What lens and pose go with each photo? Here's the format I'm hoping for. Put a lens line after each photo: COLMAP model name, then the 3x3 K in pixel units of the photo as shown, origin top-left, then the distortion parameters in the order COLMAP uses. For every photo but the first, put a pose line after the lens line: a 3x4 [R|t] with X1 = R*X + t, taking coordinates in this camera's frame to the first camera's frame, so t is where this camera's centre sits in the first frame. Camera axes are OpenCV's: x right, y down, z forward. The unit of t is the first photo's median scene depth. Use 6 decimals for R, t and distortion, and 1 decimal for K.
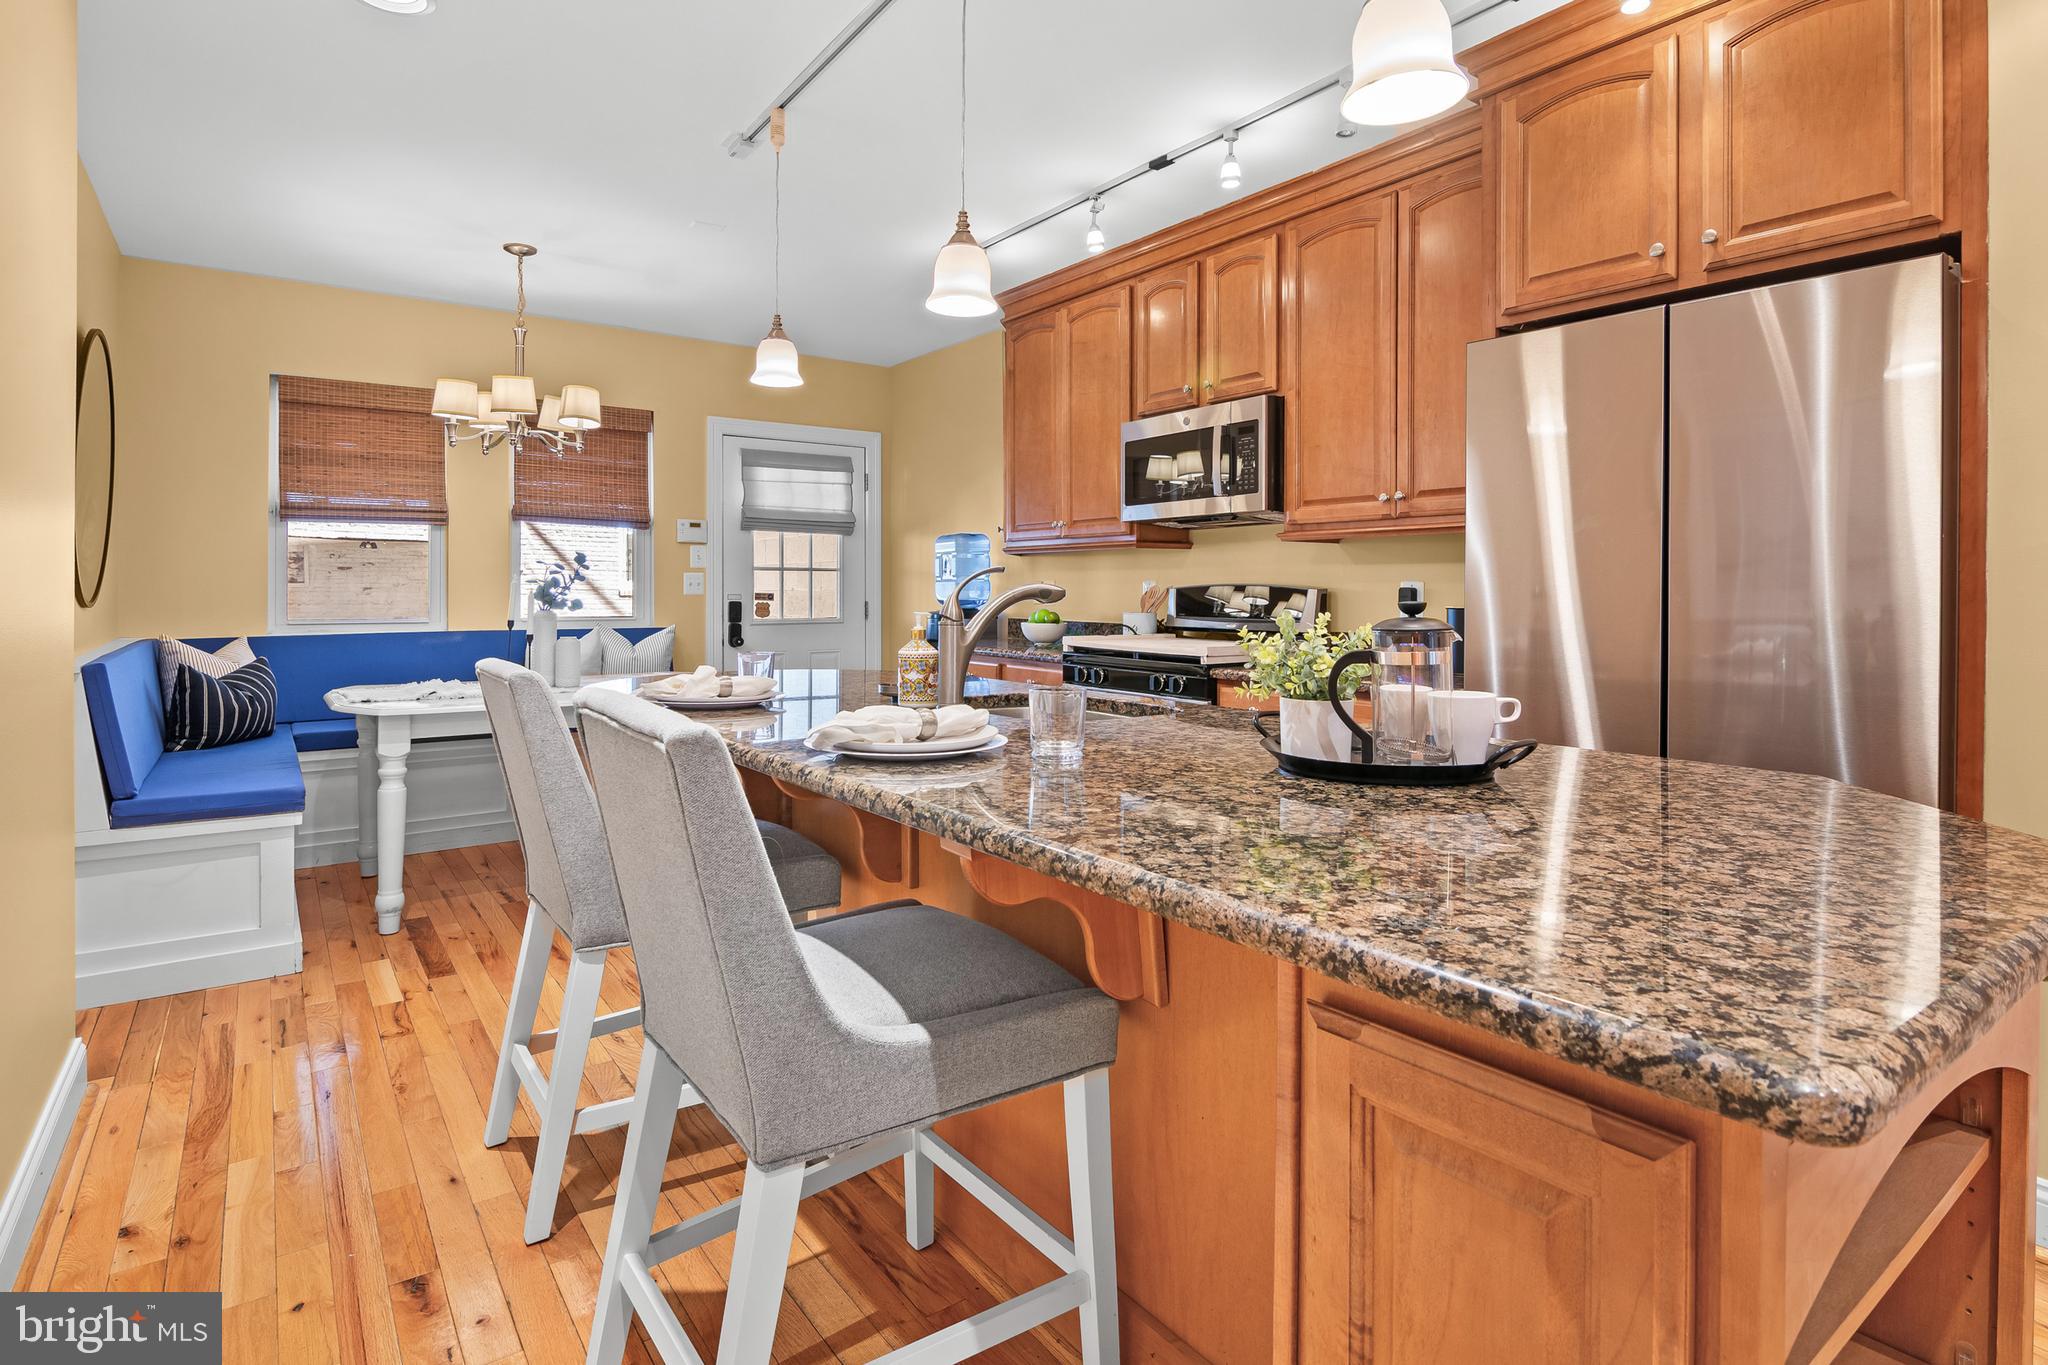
lens RADIAL K [[1033.3, 0, 1007.3], [0, 1033.3, 592.5], [0, 0, 1]] dist [-0.011360, -0.001494]
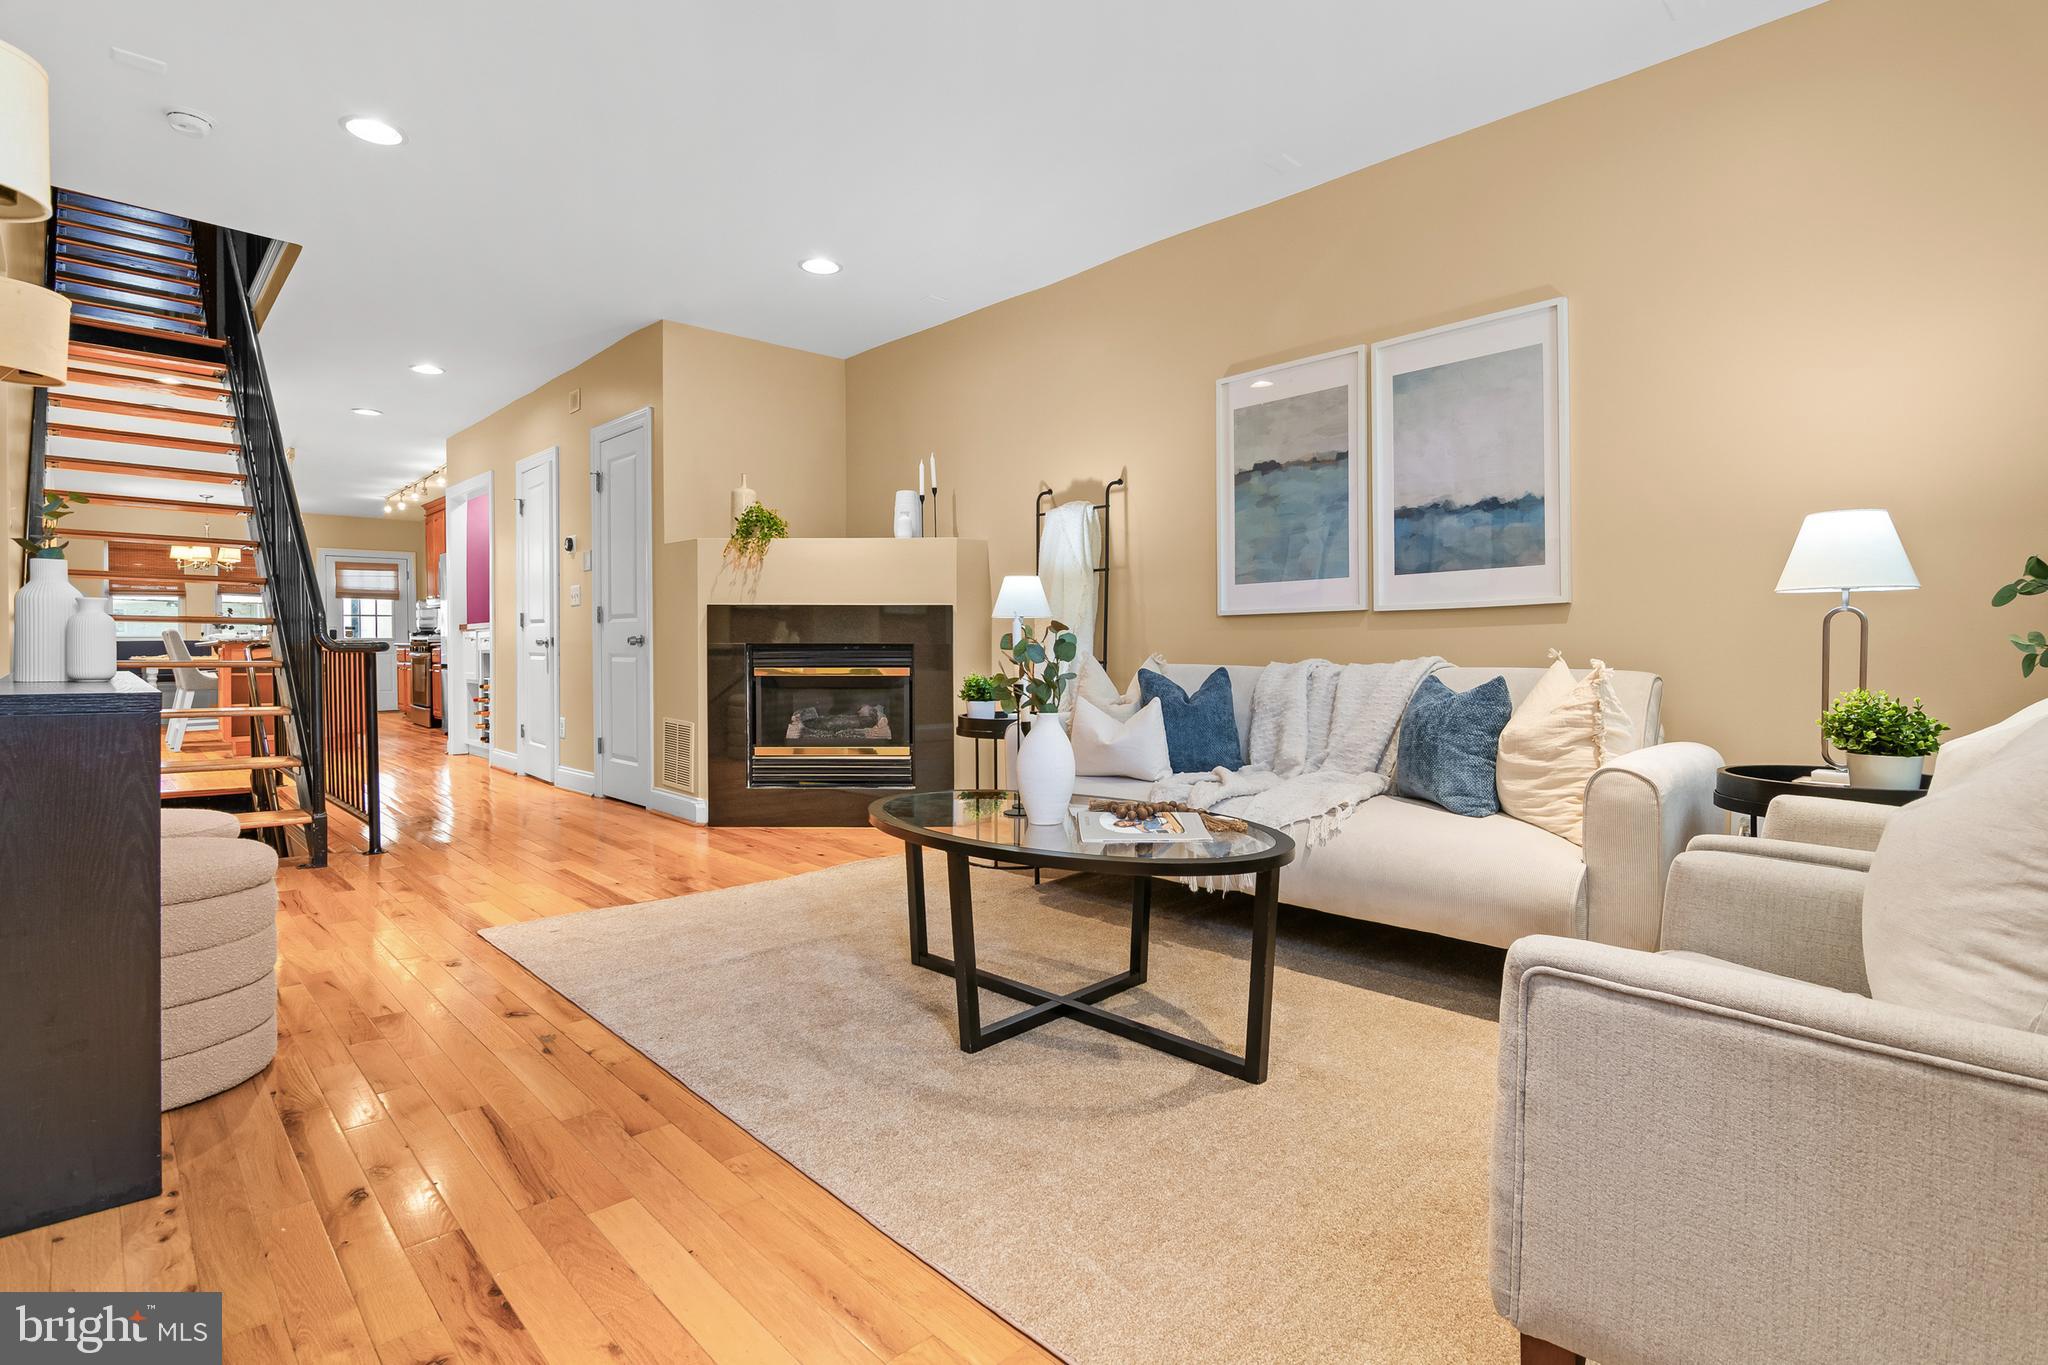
lens RADIAL K [[990.6, 0, 1034.0], [0, 990.6, 658.5], [0, 0, 1]] dist [-0.009851, -0.003400]
pose [[0.989897, -0.012325, 0.141252, 1.140898], [0.010484, 0.999850, 0.013774, 0.069393], [-0.141401, -0.012154, 0.989878, -1.621724]]
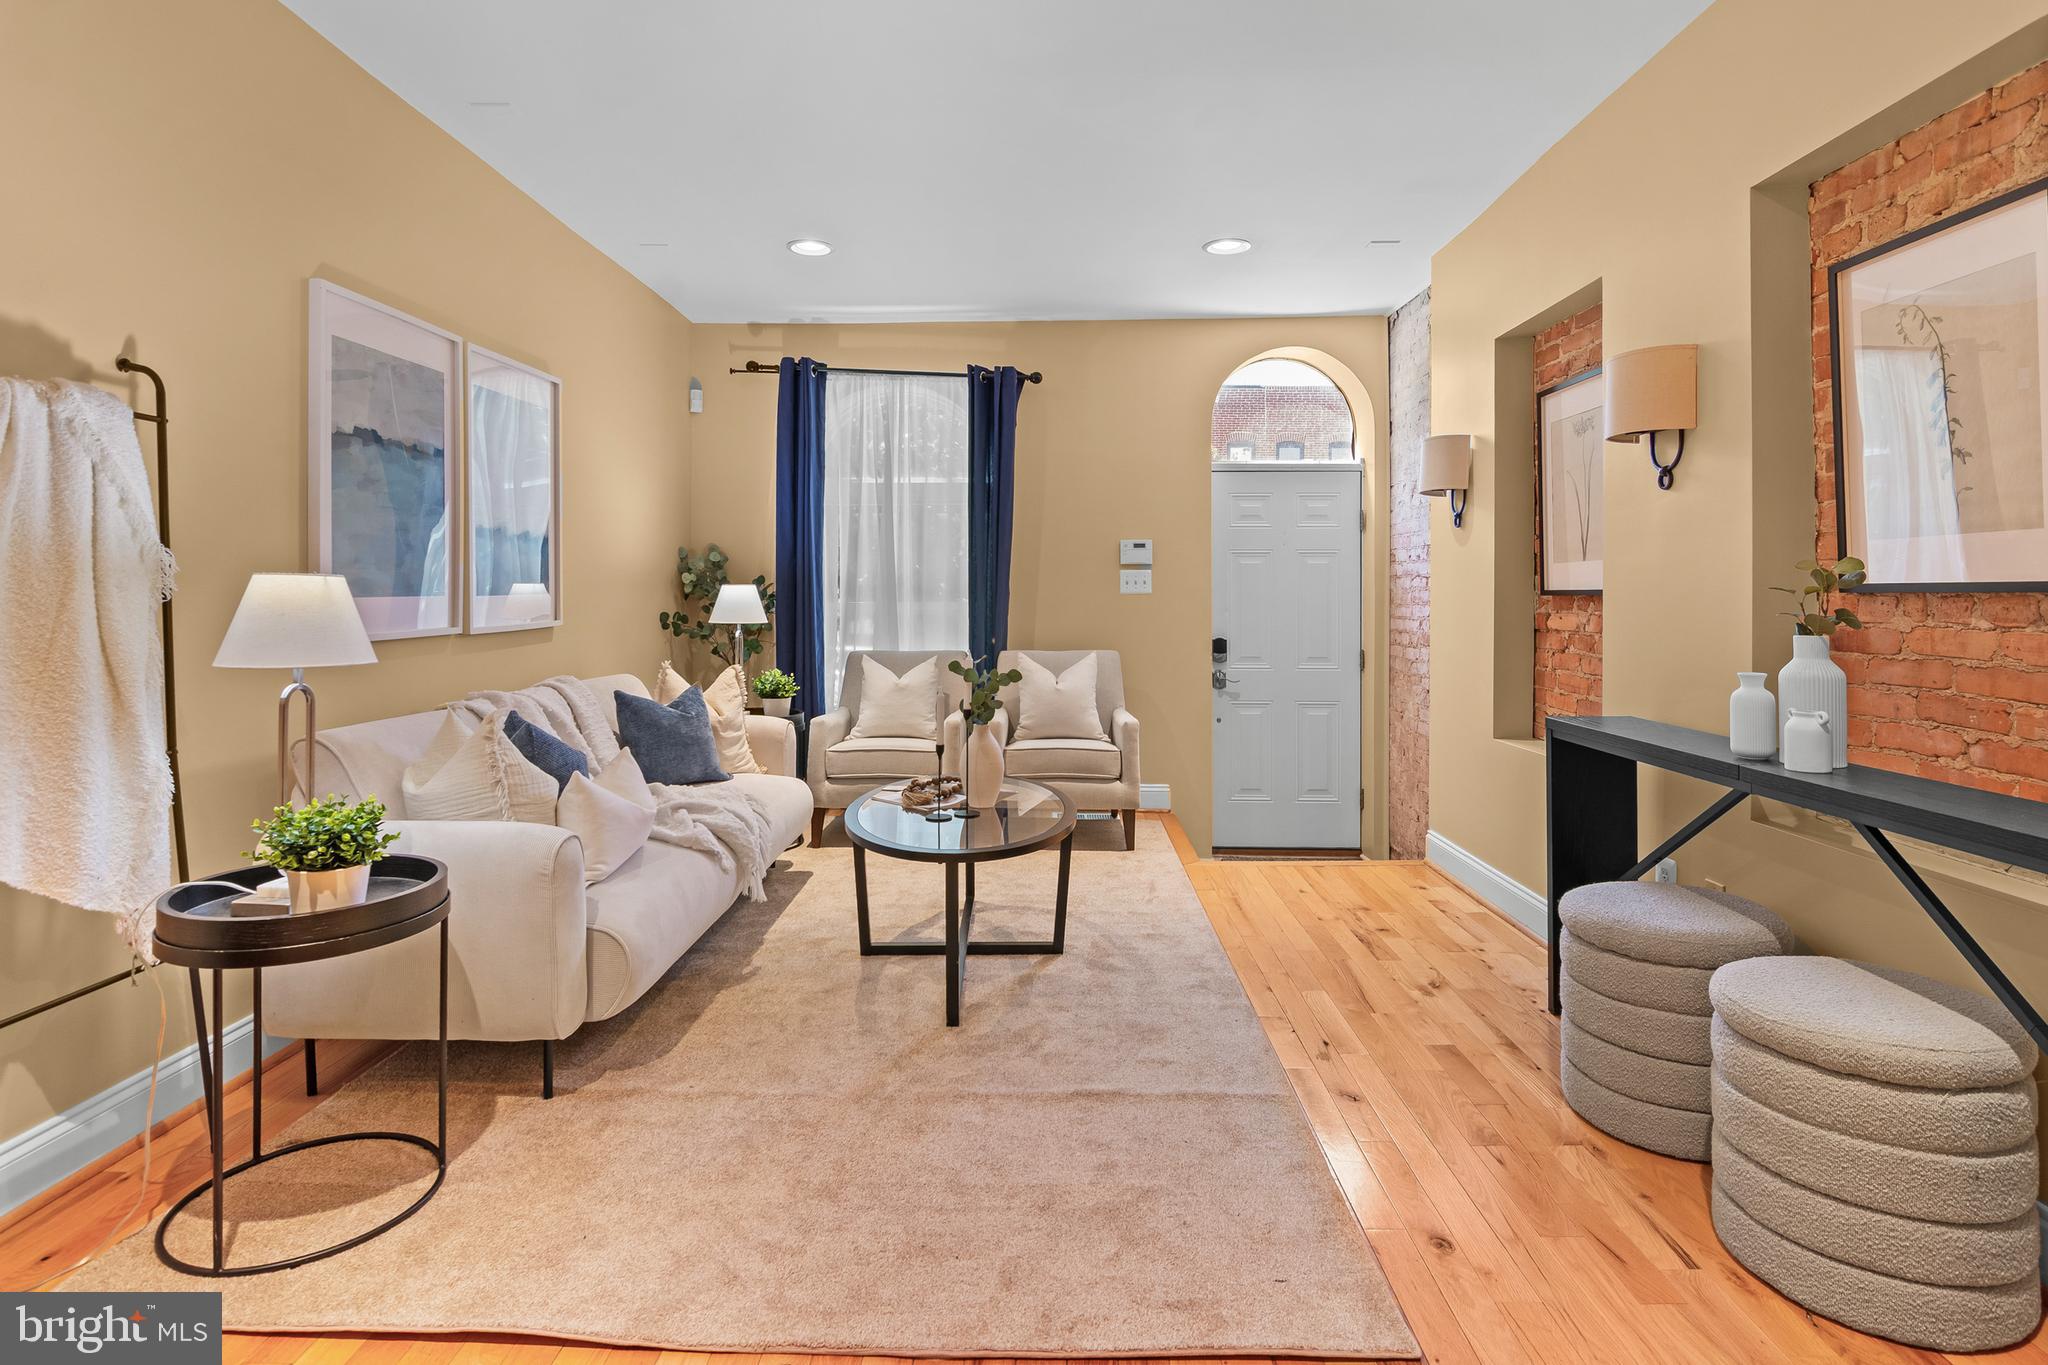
lens RADIAL K [[1033.3, 0, 1023.5], [0, 1033.3, 585.8], [0, 0, 1]] dist [-0.011360, -0.001494]
pose [[-0.792783, -0.002377, 0.609499, 0.789244], [-0.004140, 0.999990, -0.001485, 0.015565], [-0.609490, -0.003701, -0.792785, -0.647906]]
